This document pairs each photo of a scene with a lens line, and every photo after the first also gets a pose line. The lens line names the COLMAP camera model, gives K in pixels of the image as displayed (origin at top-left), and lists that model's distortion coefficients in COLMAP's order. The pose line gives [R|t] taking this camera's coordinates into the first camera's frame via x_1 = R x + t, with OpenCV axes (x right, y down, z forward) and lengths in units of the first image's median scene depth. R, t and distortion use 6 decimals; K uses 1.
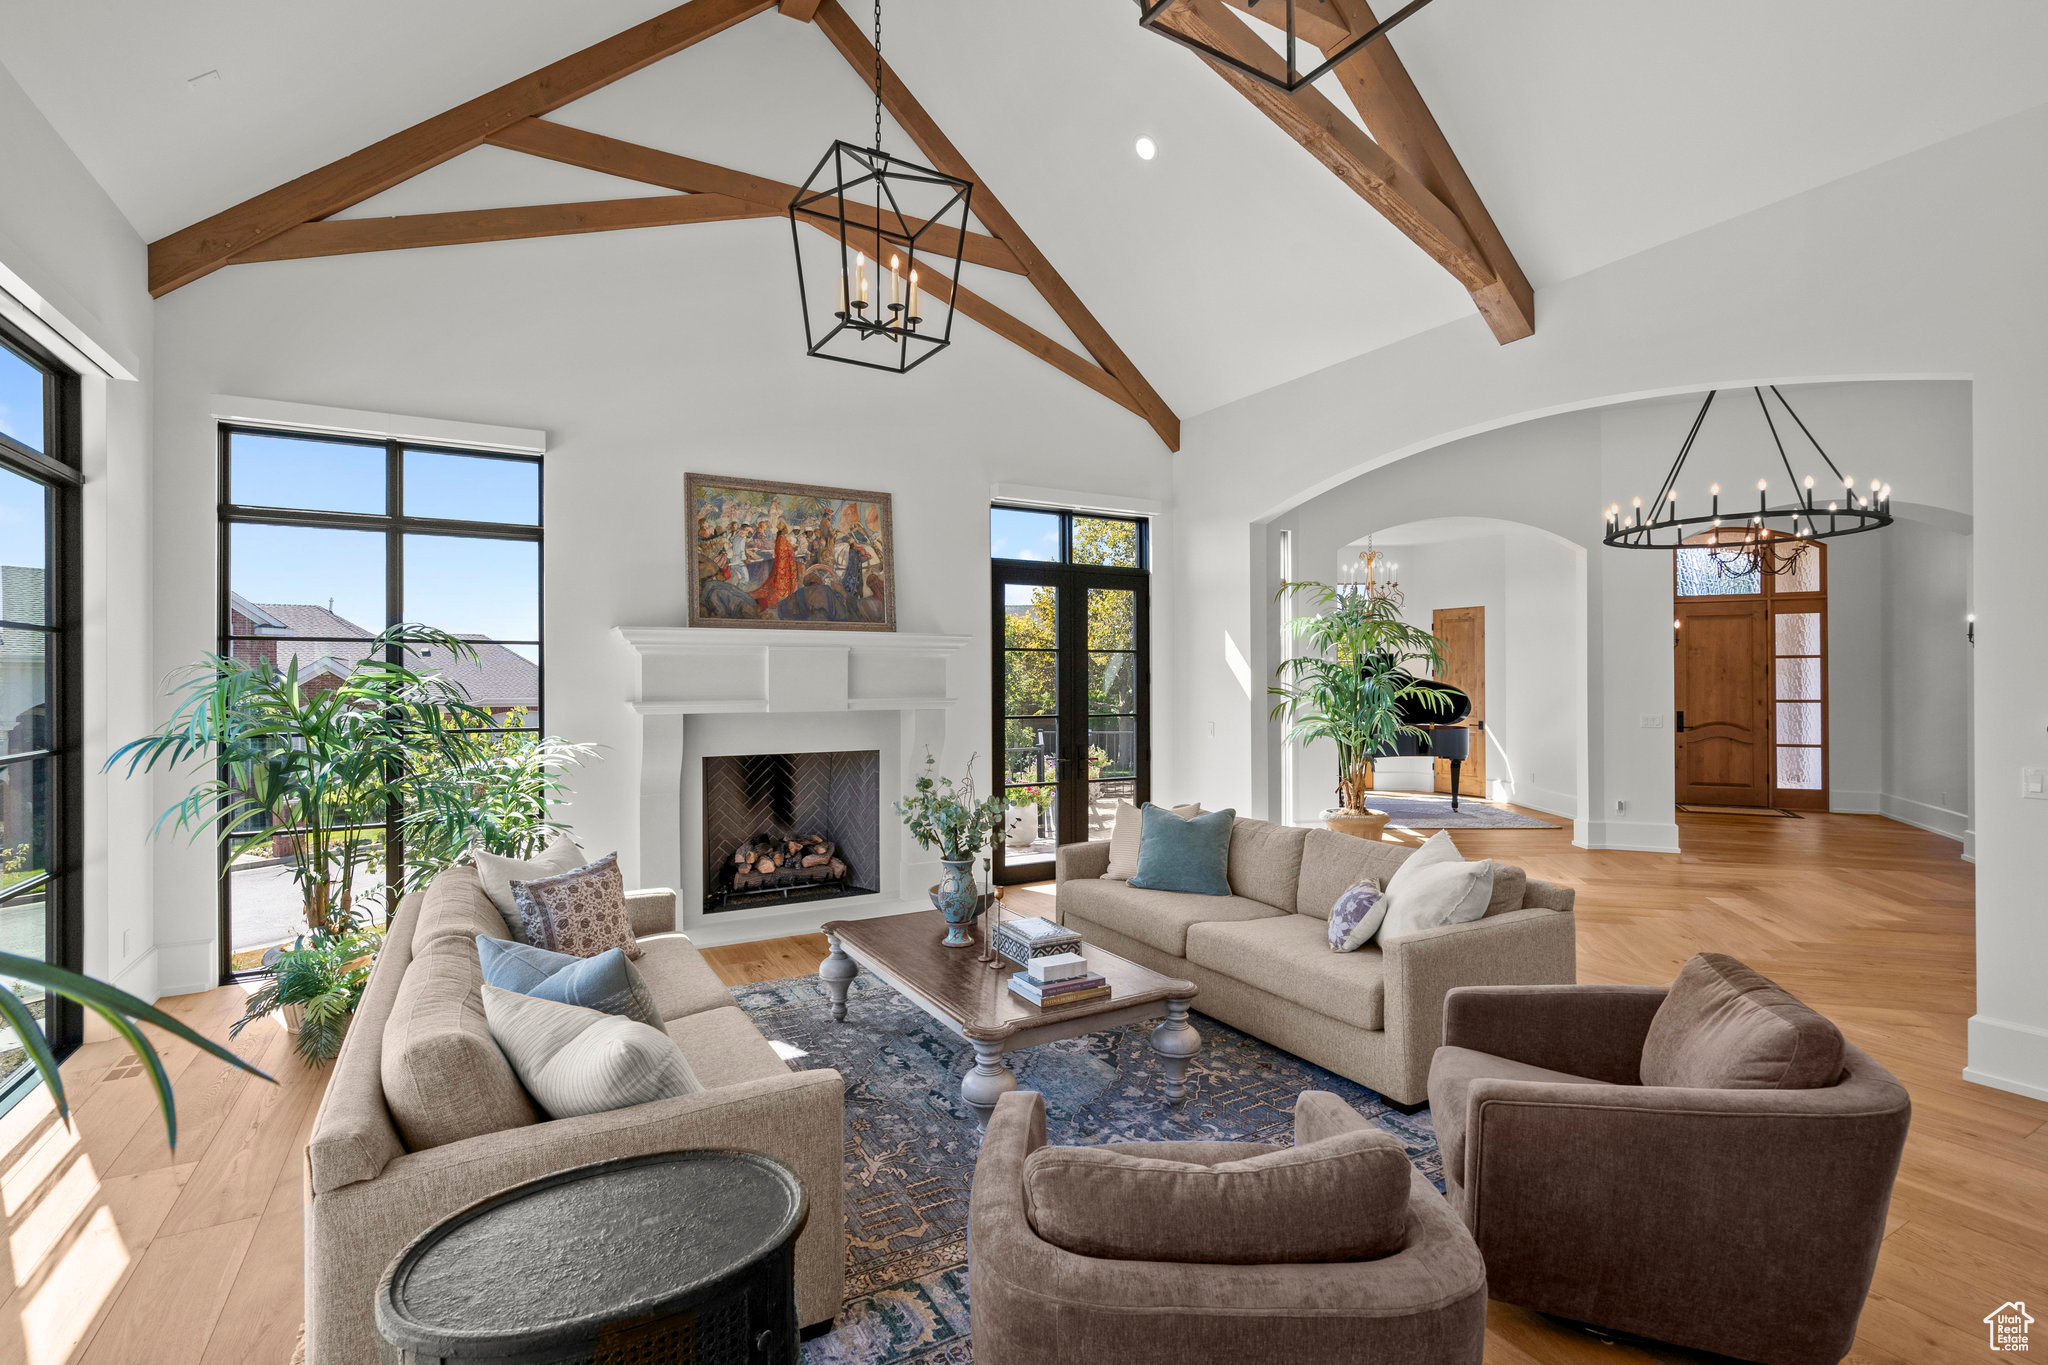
lens RADIAL K [[934.6, 0, 1025.5], [0, 934.6, 678.0], [0, 0, 1]] dist [-0.000208, -0.000005]
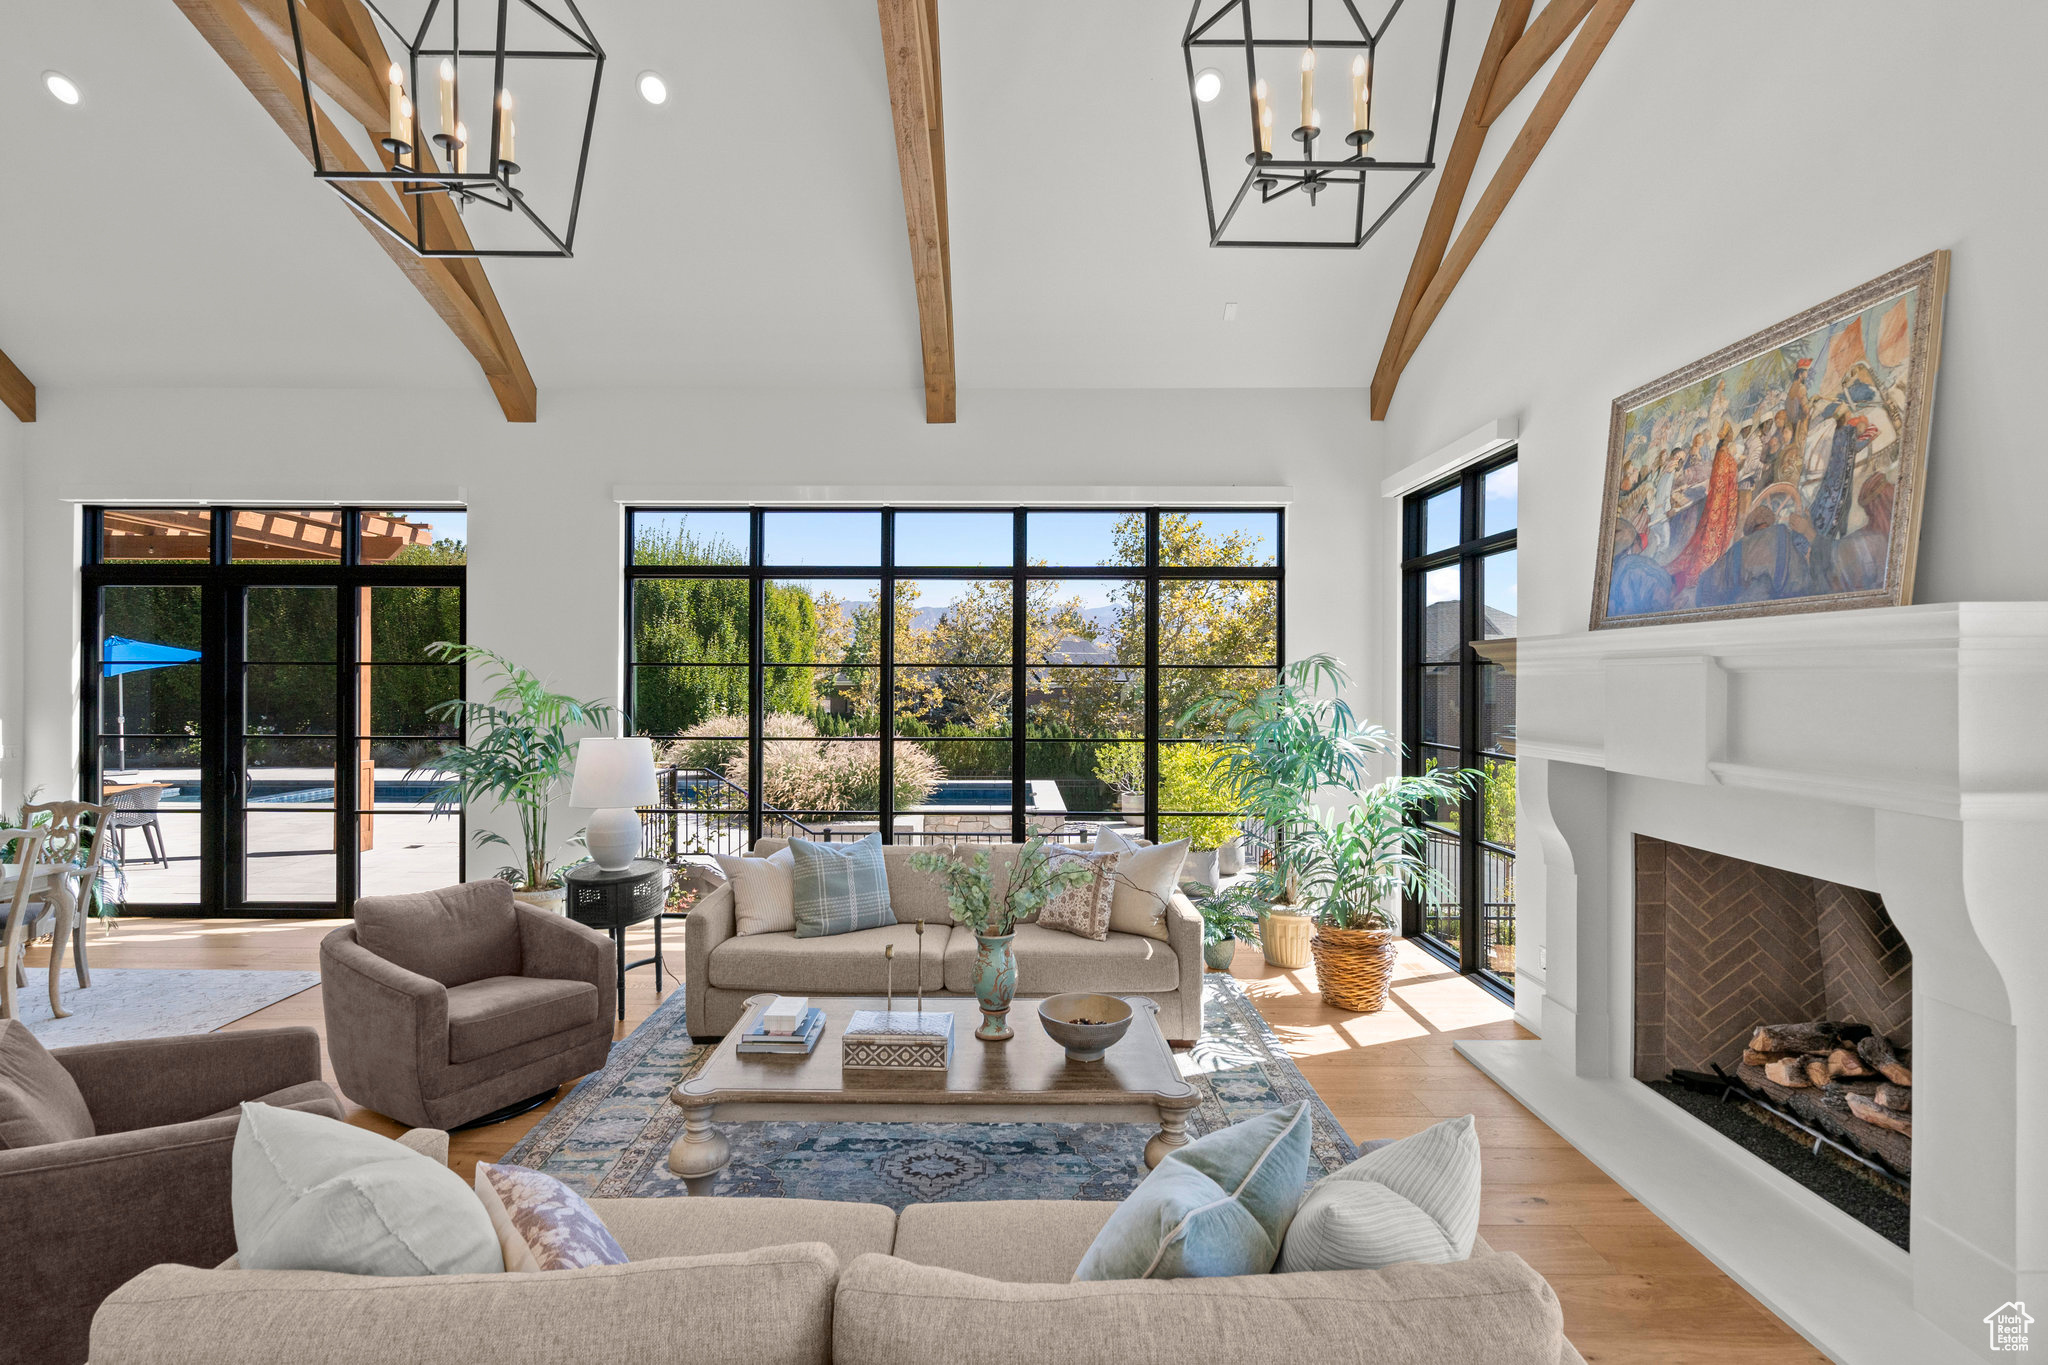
lens RADIAL K [[939.7, 0, 1005.2], [0, 939.7, 681.4], [0, 0, 1]] dist [0.001144, 0.000552]
pose [[-0.496966, 0.004723, -0.867757, 0.411049], [0.001674, 0.999989, 0.004484, -0.021915], [0.867768, 0.000776, -0.496968, 0.910382]]
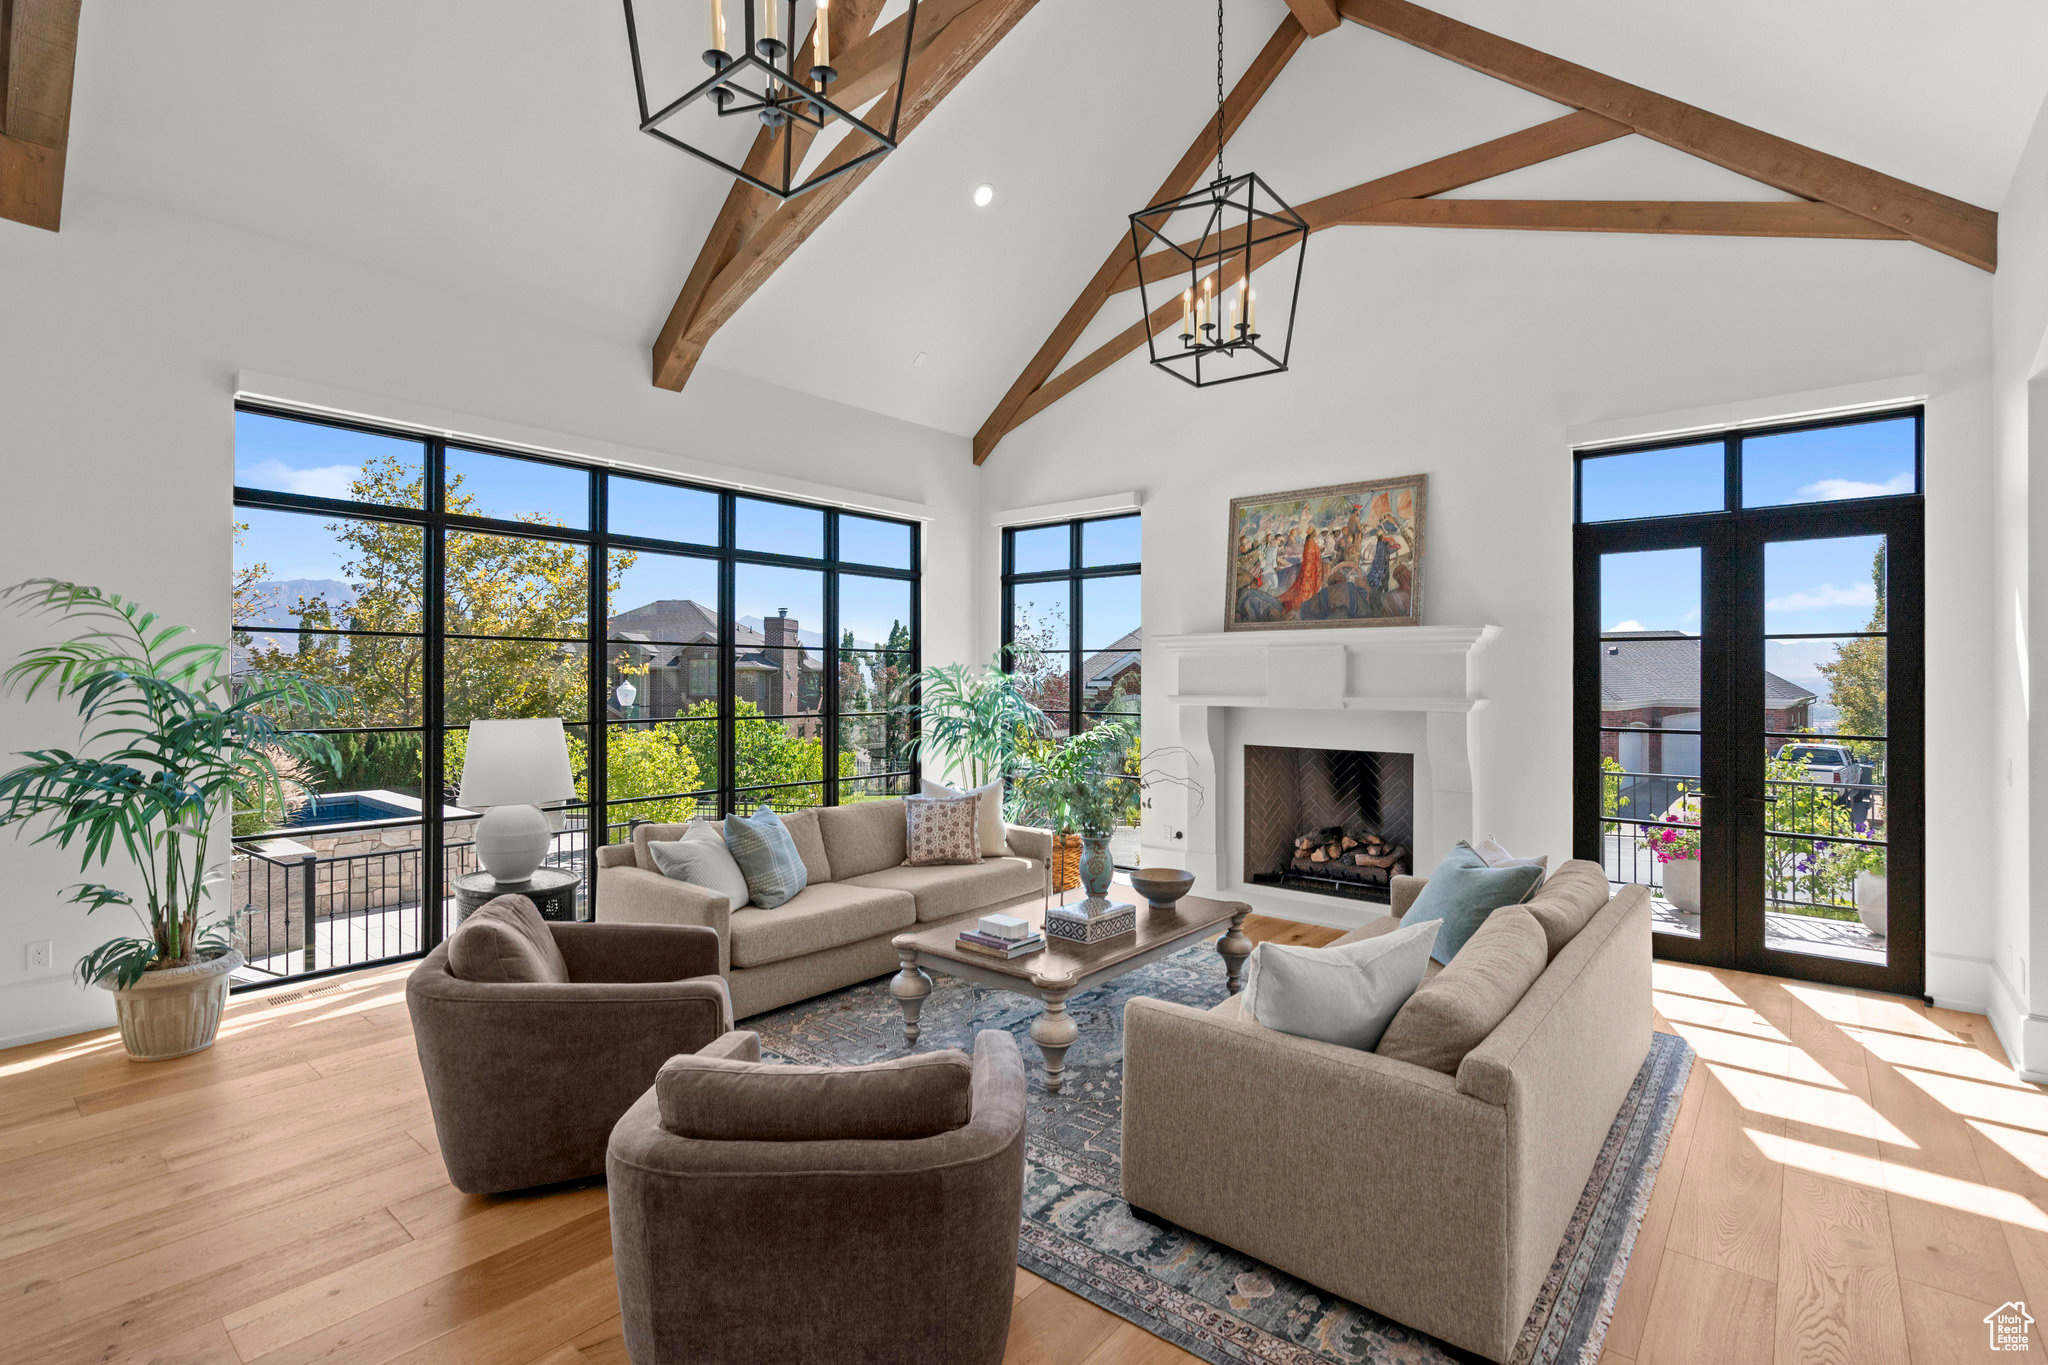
lens RADIAL K [[938.8, 0, 1020.0], [0, 938.8, 674.4], [0, 0, 1]] dist [-0.000683, 0.000237]
pose [[0.347578, 0.003315, -0.937645, 0.610100], [-0.001411, 0.999994, 0.003013, -0.004177], [0.937650, 0.000276, 0.347580, 0.331051]]
